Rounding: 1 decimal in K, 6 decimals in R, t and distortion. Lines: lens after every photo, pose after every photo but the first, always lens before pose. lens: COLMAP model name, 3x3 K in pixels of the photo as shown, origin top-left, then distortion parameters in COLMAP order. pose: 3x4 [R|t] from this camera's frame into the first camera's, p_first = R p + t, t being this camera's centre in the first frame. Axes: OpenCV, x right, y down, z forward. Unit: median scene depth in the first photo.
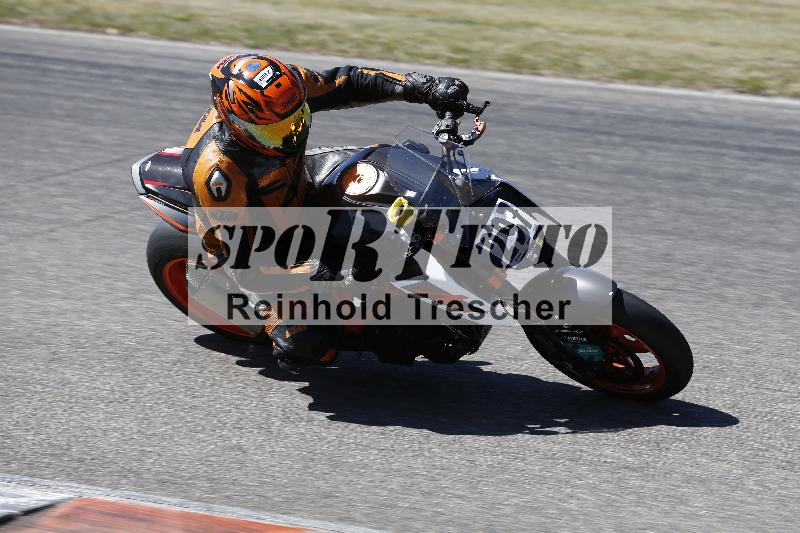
lens RADIAL K [[4705.5, 0, 421.2], [0, 4705.5, 196.3], [0, 0, 1]] dist [1.837633, 0.000000]
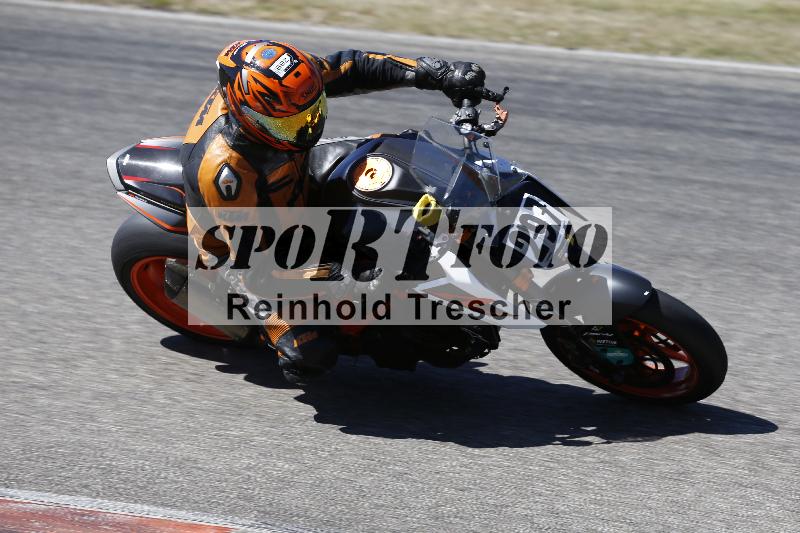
lens RADIAL K [[4705.5, 0, 417.6], [0, 4705.5, 204.7], [0, 0, 1]] dist [1.837633, 0.000000]
pose [[0.991780, -0.013706, 0.127215, -0.121903], [0.011167, 0.999724, 0.020653, -0.016461], [-0.127463, -0.019063, 0.991660, 0.079316]]
